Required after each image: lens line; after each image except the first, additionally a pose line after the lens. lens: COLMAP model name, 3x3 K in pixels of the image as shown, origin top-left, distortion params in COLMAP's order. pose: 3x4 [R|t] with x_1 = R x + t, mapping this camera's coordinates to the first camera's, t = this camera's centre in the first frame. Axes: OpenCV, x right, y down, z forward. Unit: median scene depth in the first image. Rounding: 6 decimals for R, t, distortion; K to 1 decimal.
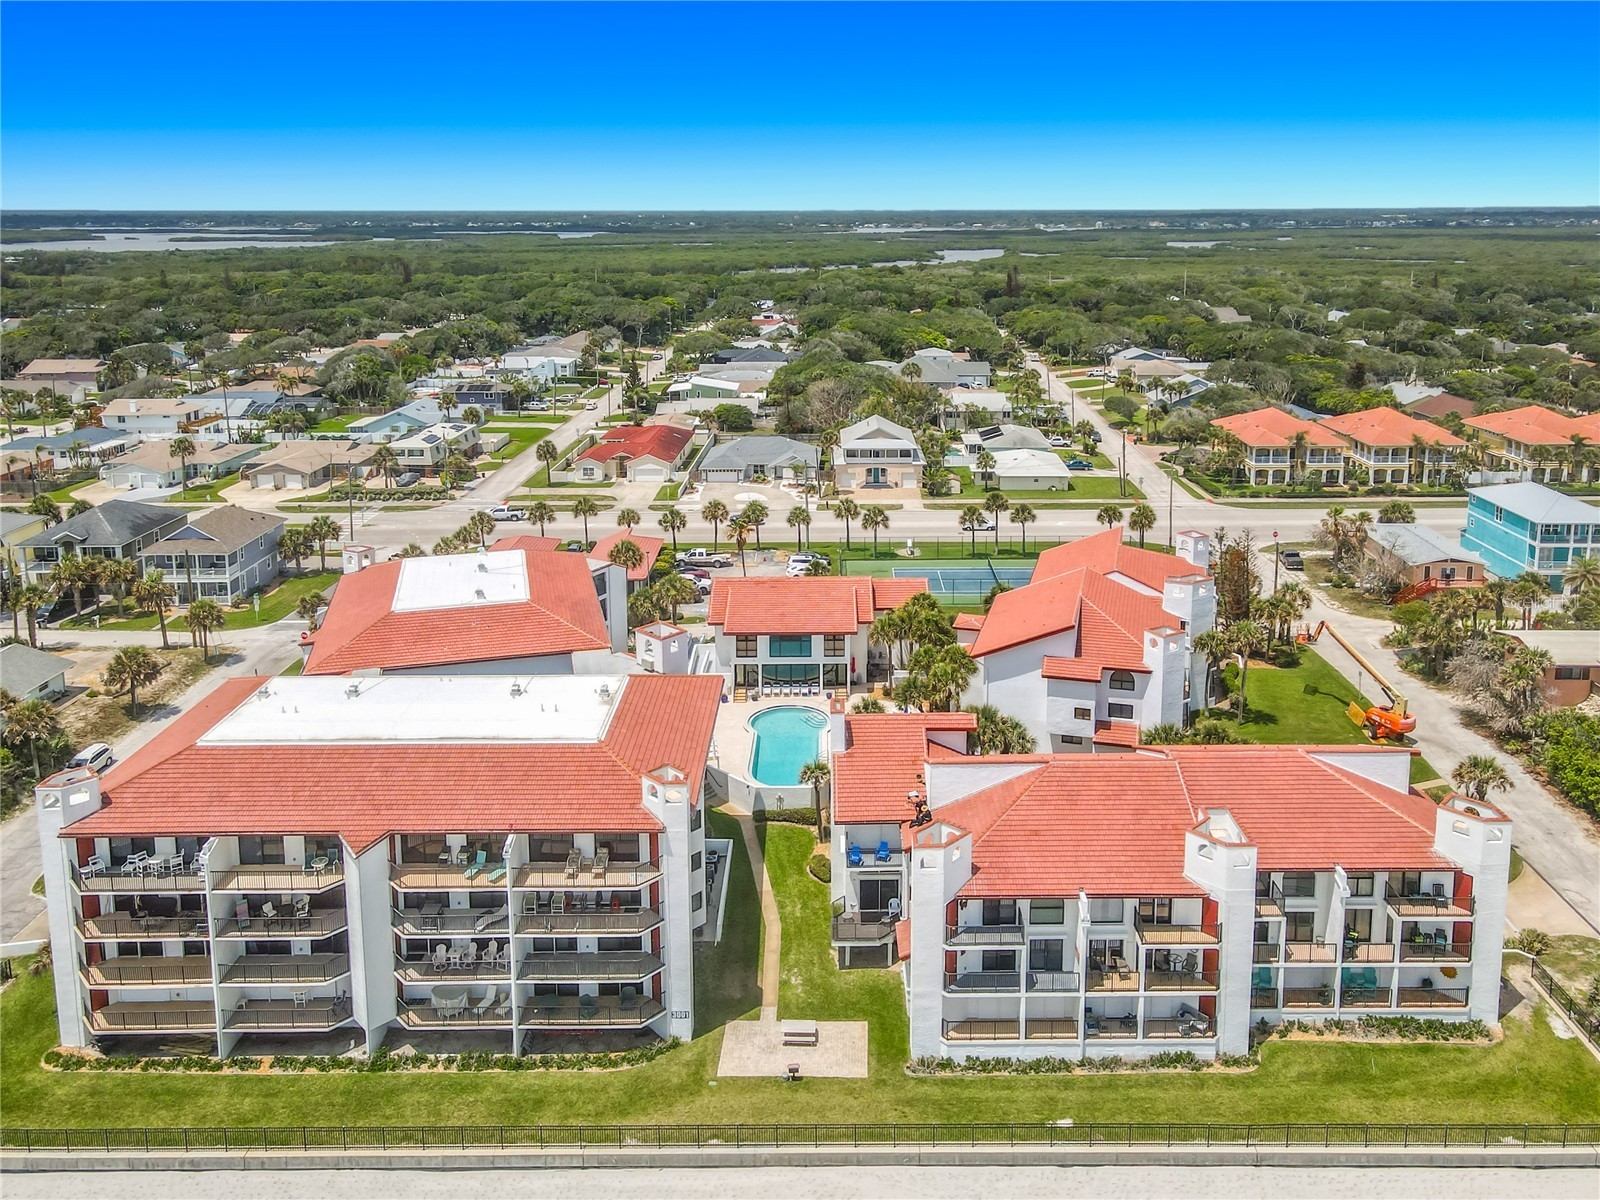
lens RADIAL K [[1216.9, 0, 817.4], [0, 1216.9, 426.0], [0, 0, 1]] dist [0.013299, -0.005793]
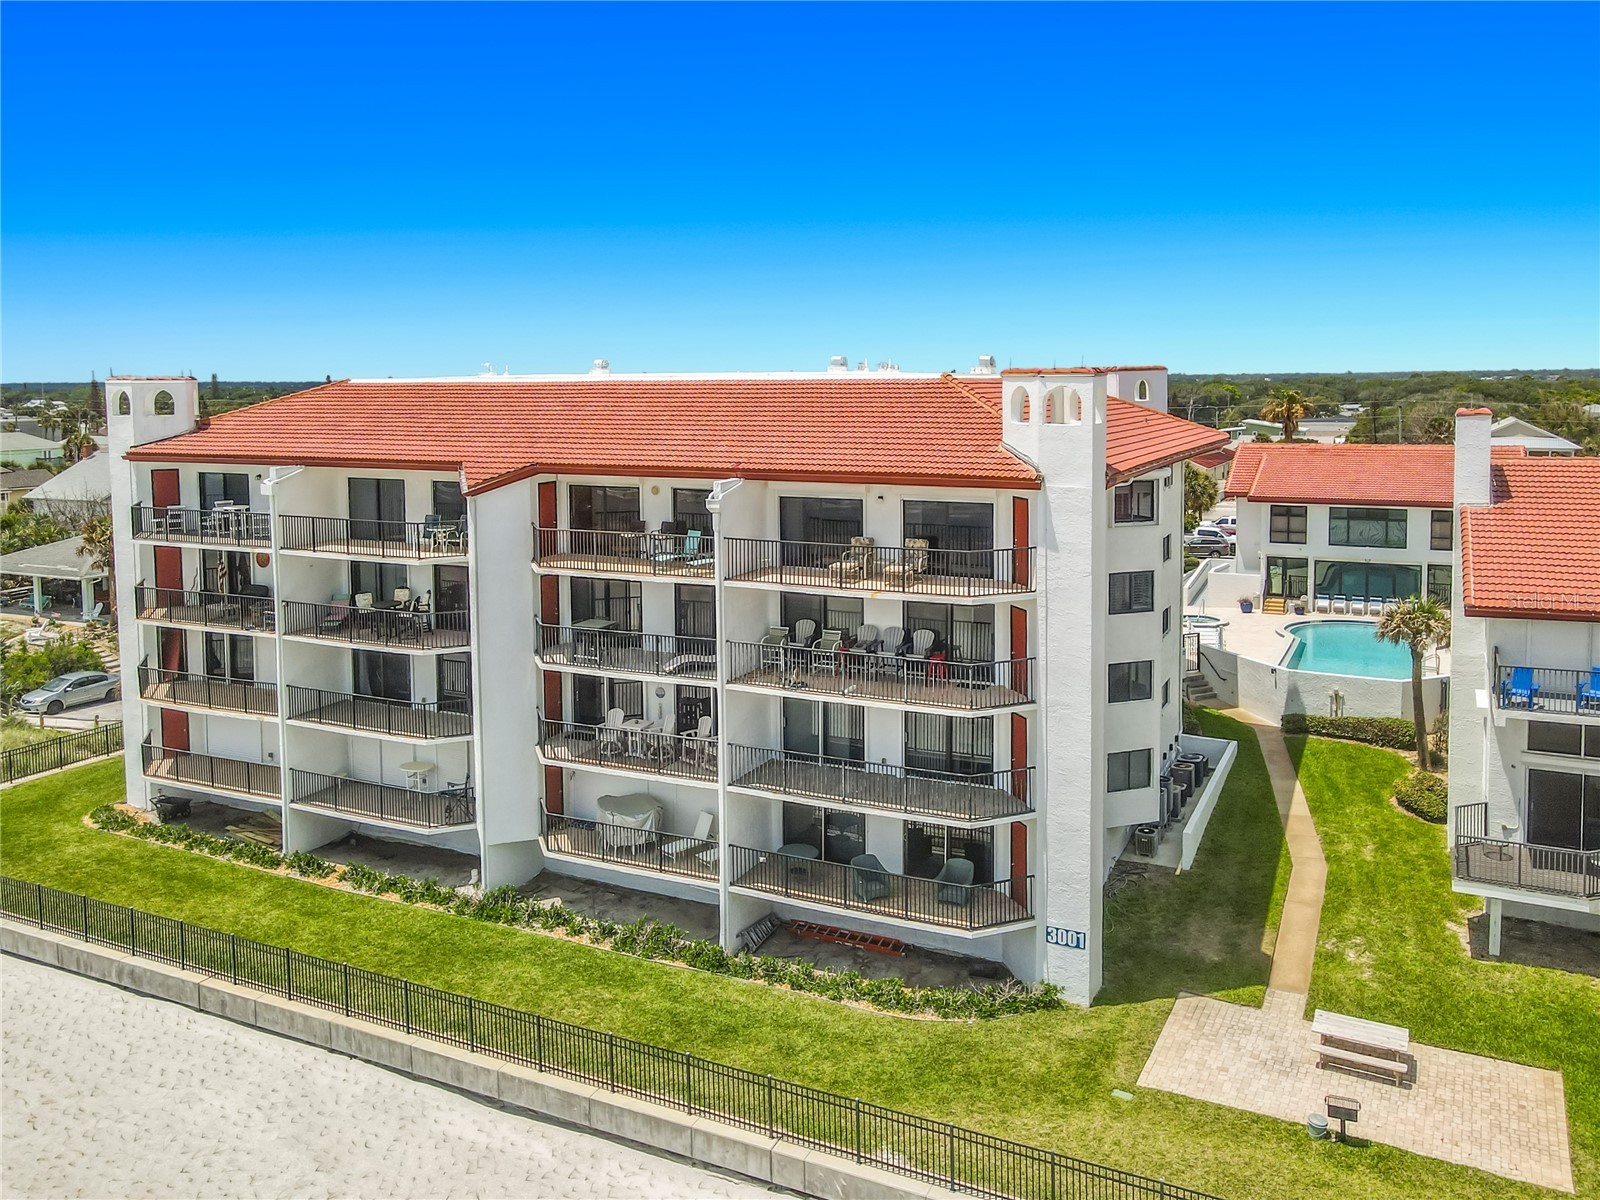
lens RADIAL K [[1252.0, 0, 799.3], [0, 1252.0, 461.3], [0, 0, 1]] dist [0.003606, 0.010030]
pose [[0.897573, 0.022803, -0.440276, -0.003828], [-0.066633, 0.994206, -0.084348, 0.359311], [0.435801, 0.105046, 0.893892, 0.541629]]
